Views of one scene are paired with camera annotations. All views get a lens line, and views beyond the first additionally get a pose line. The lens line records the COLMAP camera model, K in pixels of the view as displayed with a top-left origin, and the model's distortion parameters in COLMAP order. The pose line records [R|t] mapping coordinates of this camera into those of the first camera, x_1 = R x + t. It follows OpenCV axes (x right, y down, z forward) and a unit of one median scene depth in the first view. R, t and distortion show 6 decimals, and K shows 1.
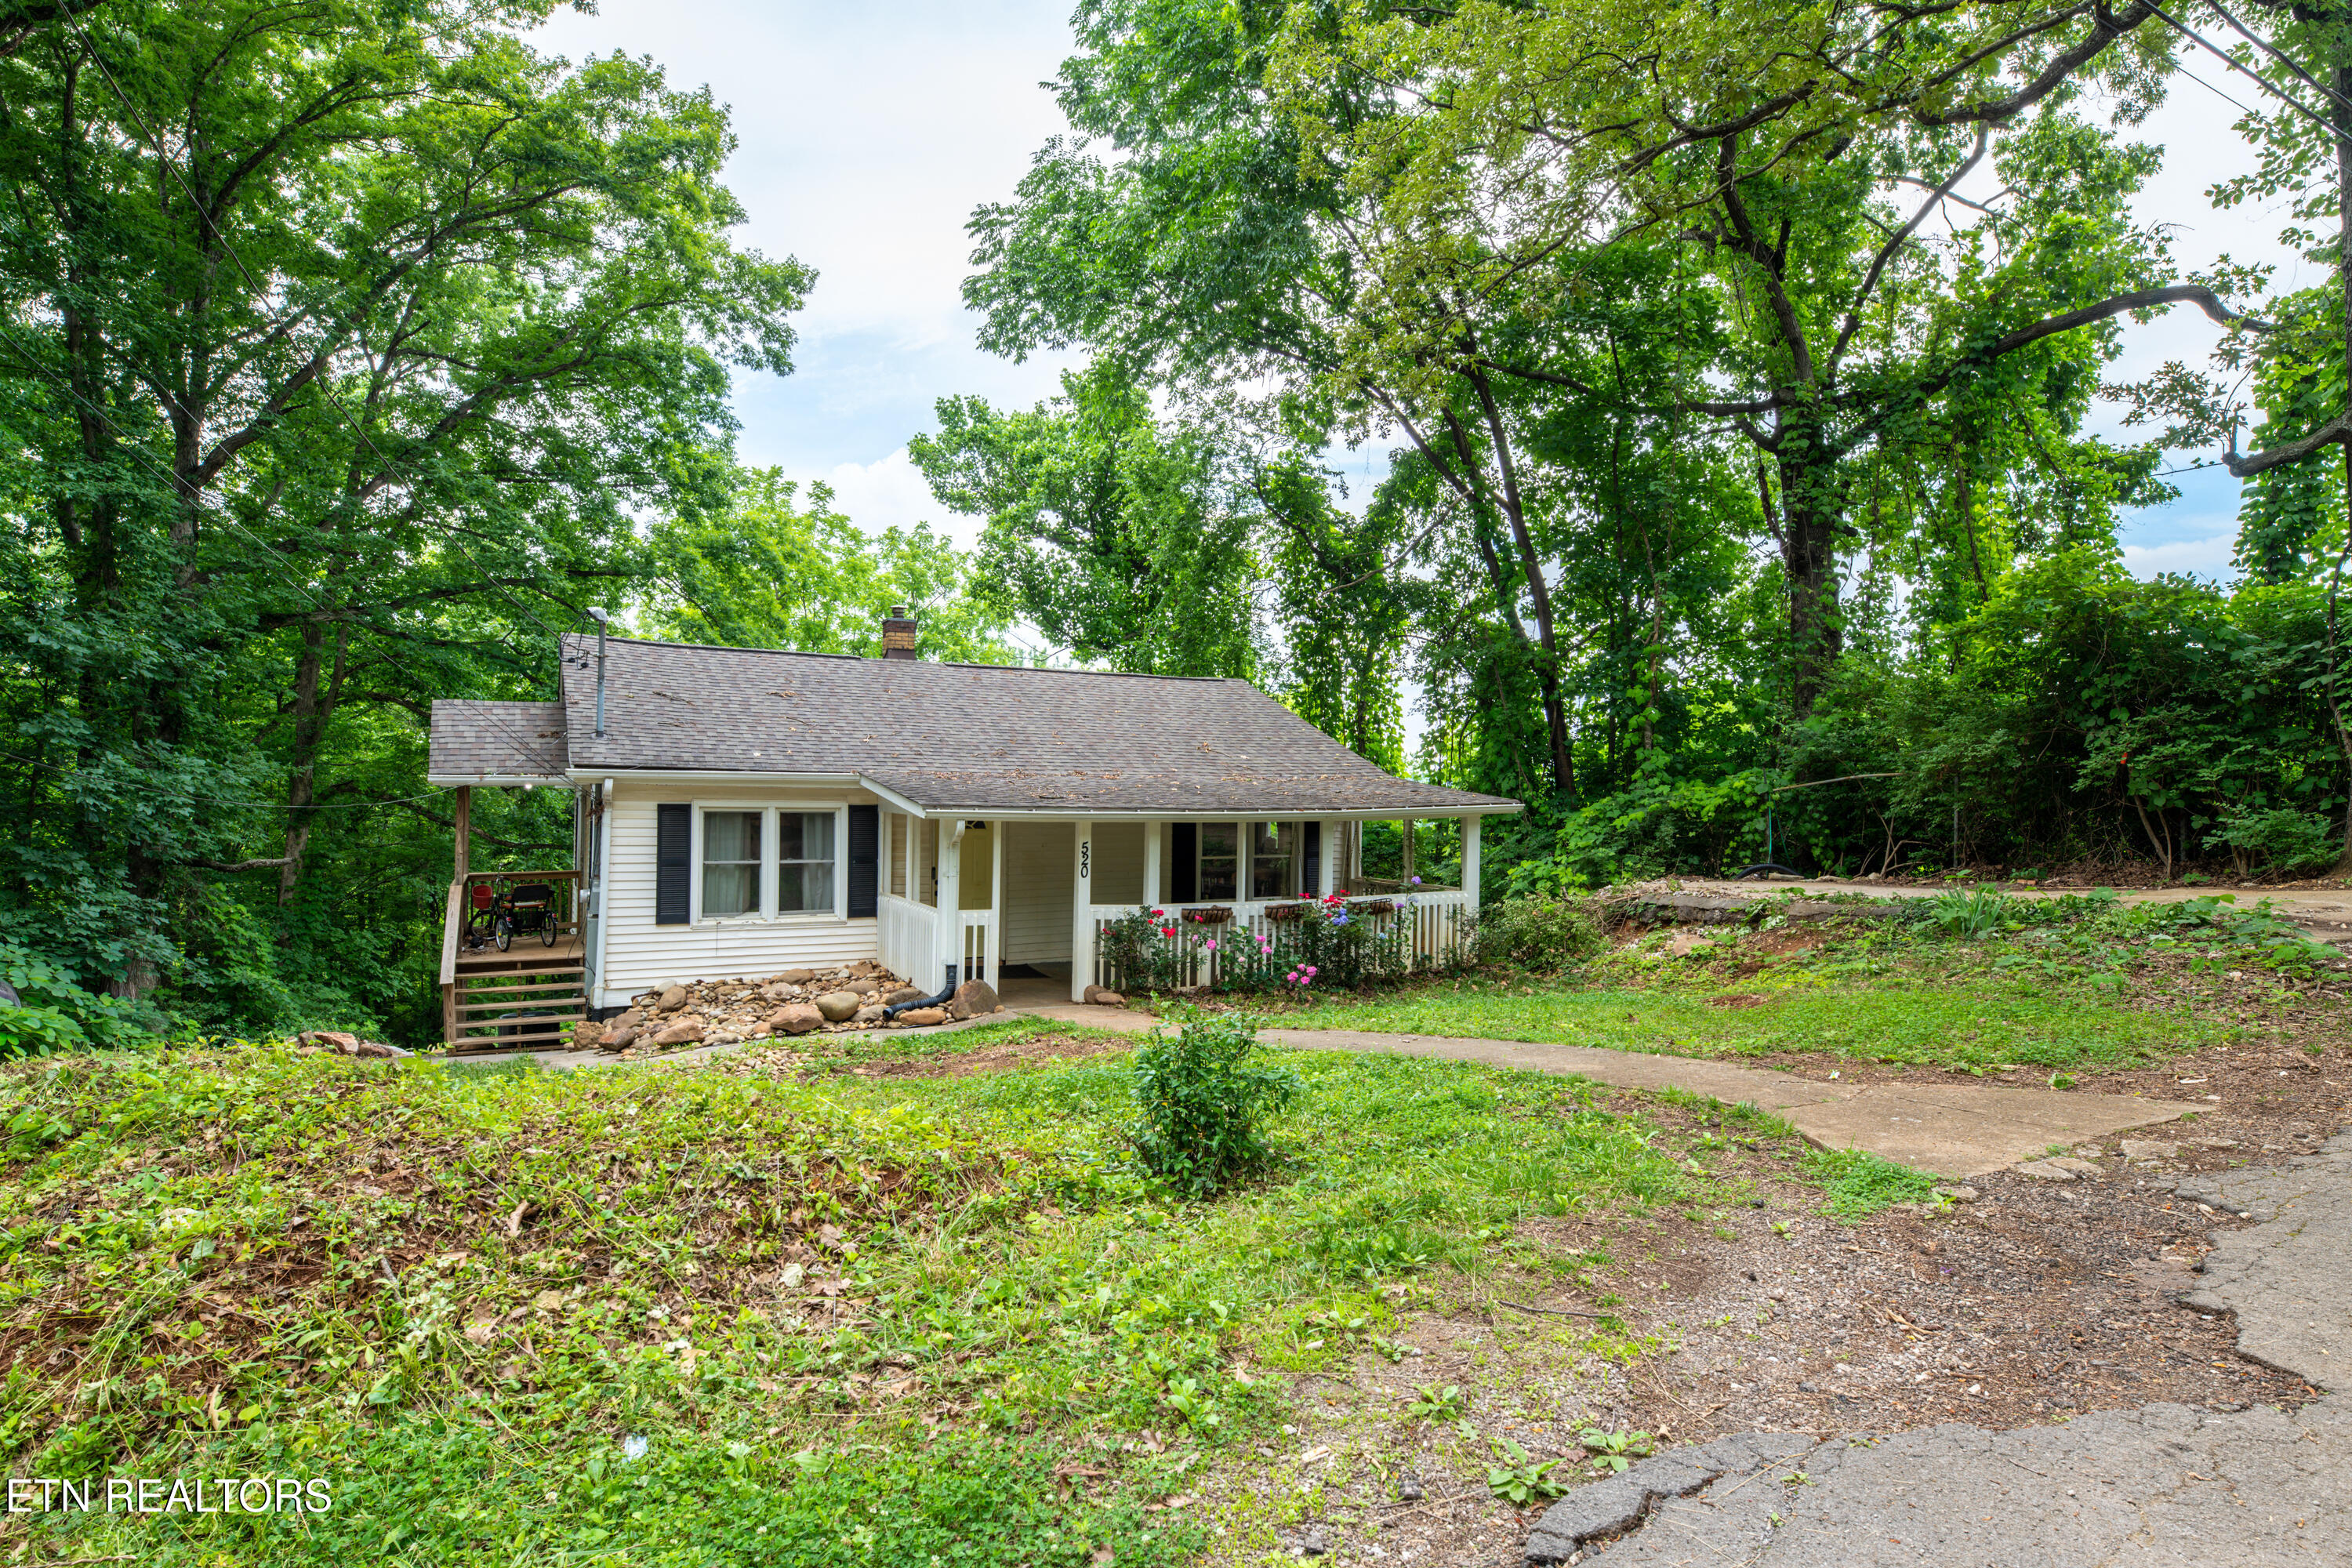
lens RADIAL K [[1237.1, 0, 1176.0], [0, 1237.1, 784.0], [0, 0, 1]] dist [-0.000637, 0.000045]
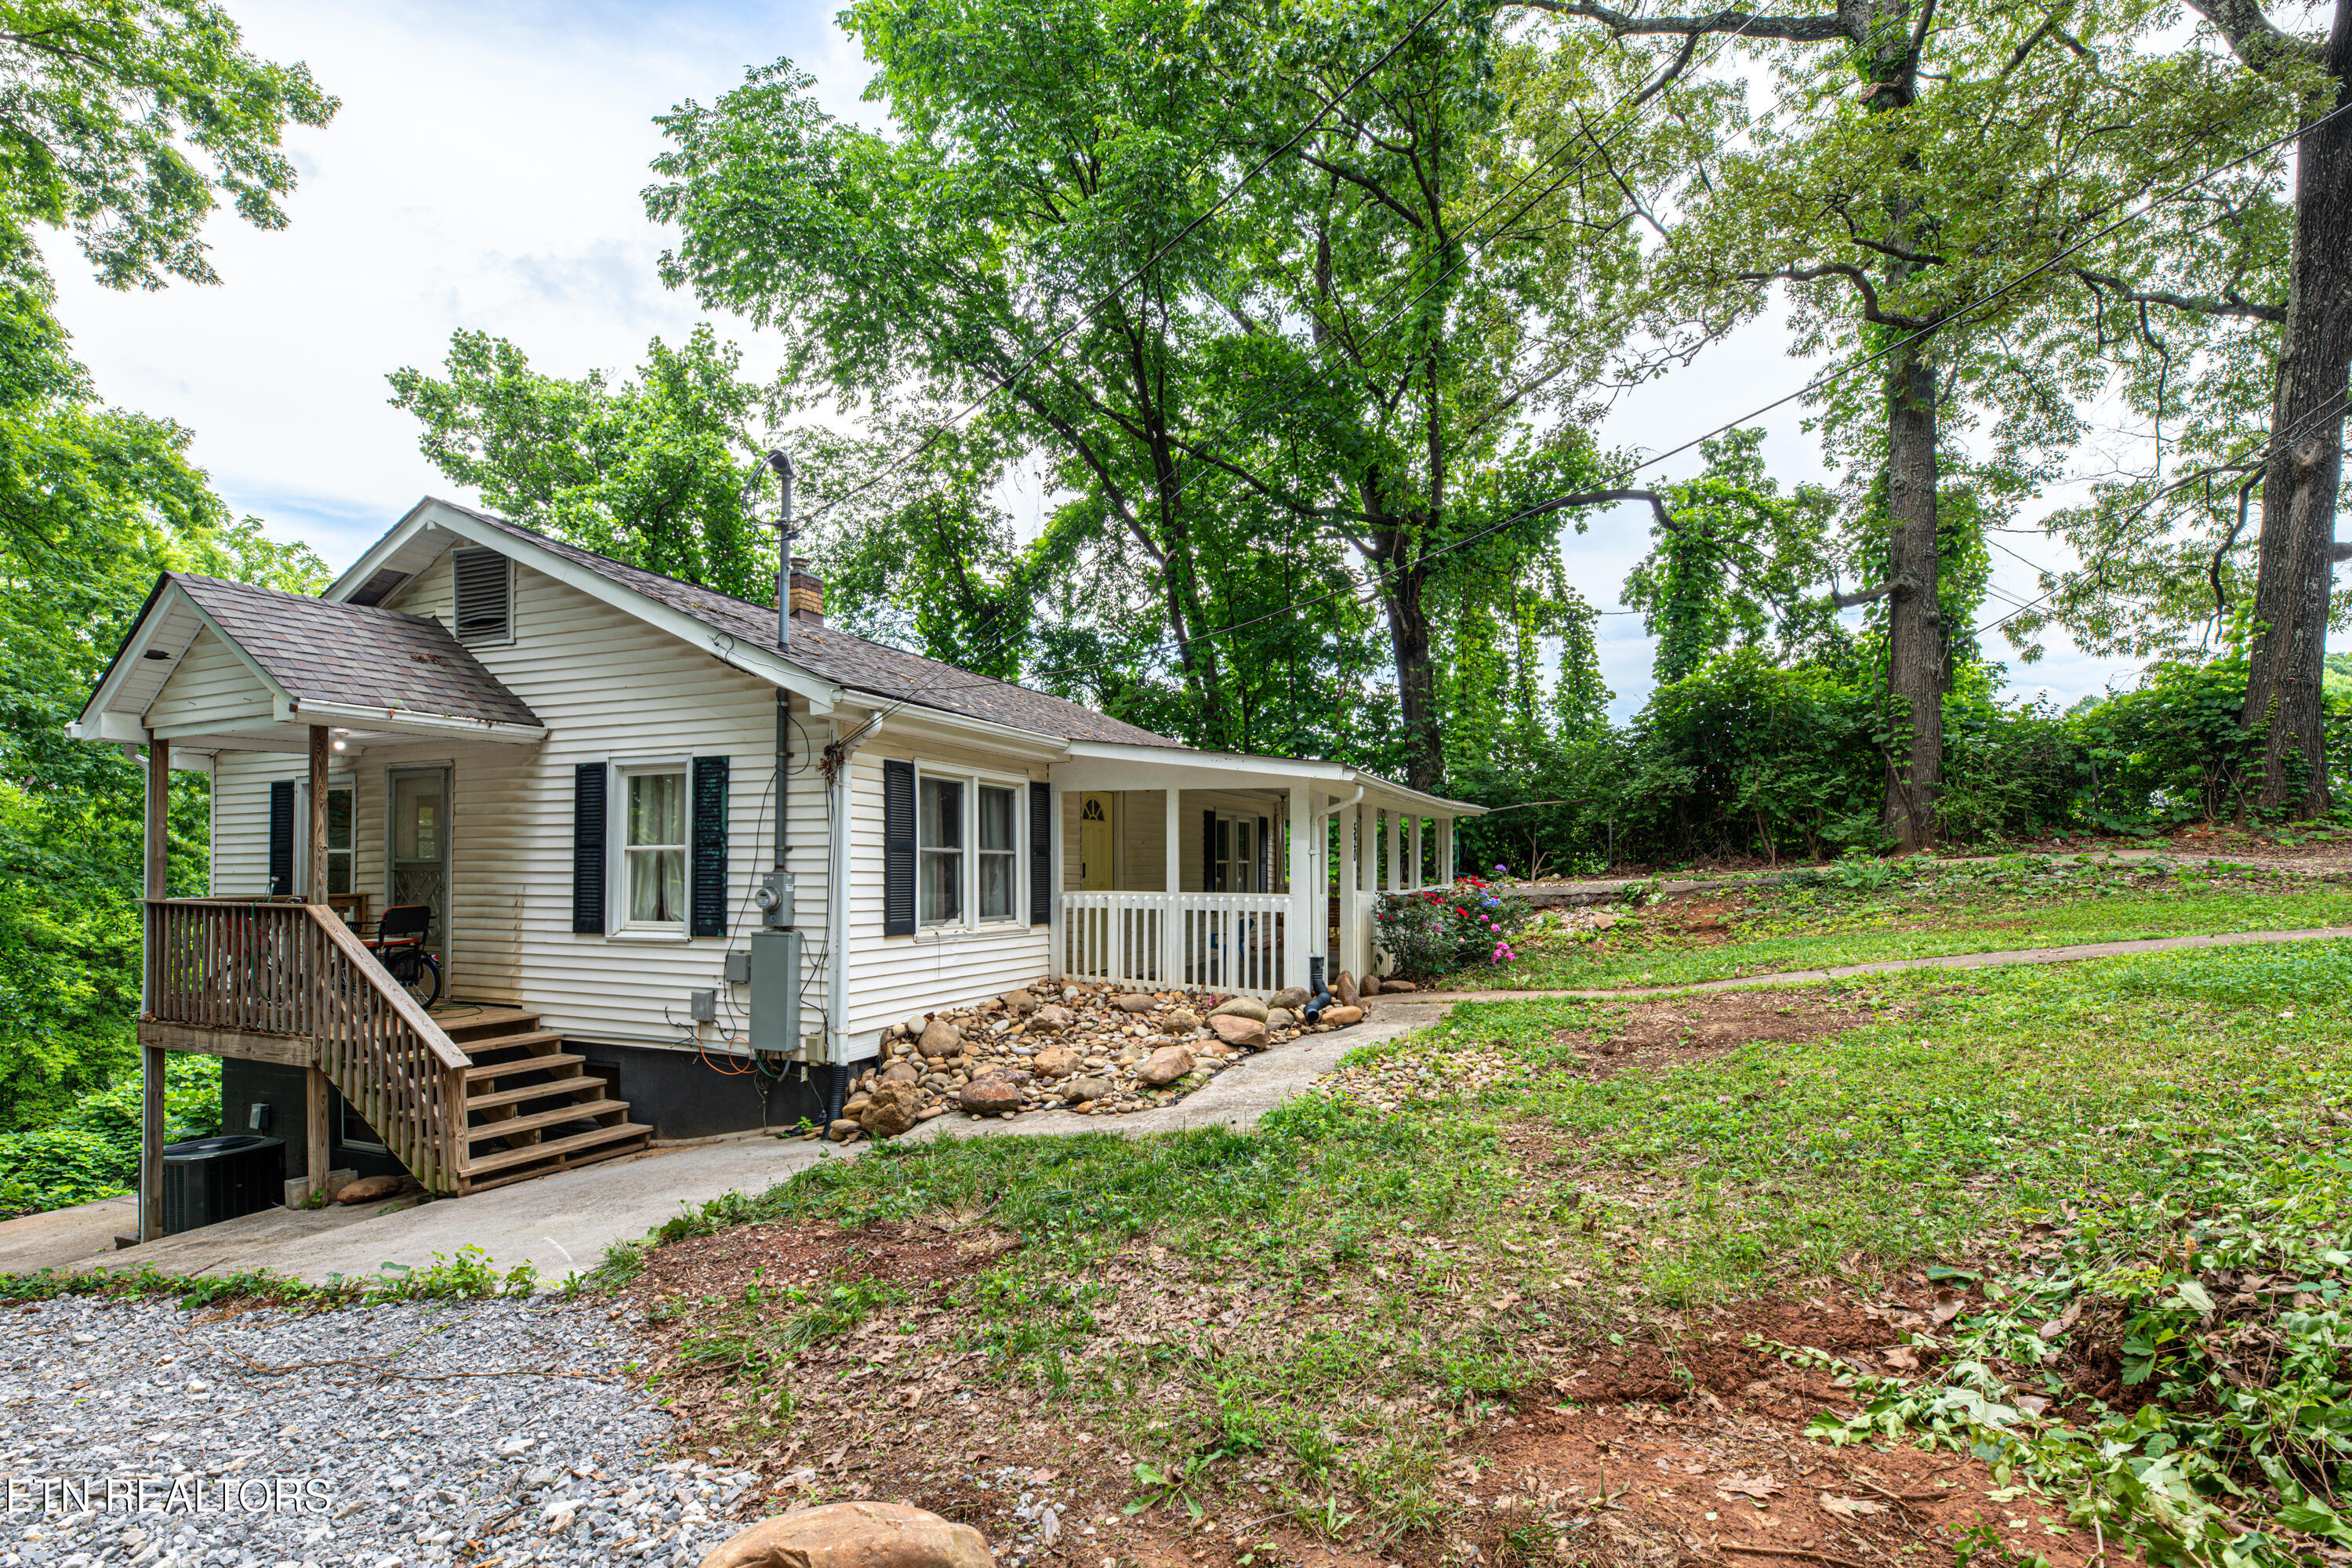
lens RADIAL K [[1075.5, 0, 1176.5], [0, 1075.5, 867.5], [0, 0, 1]] dist [0.001508, 0.000399]
pose [[0.794653, -0.007492, 0.607018, -0.613806], [0.000007, 0.999924, 0.012333, 0.064408], [-0.607064, -0.009796, 0.794592, 0.409217]]
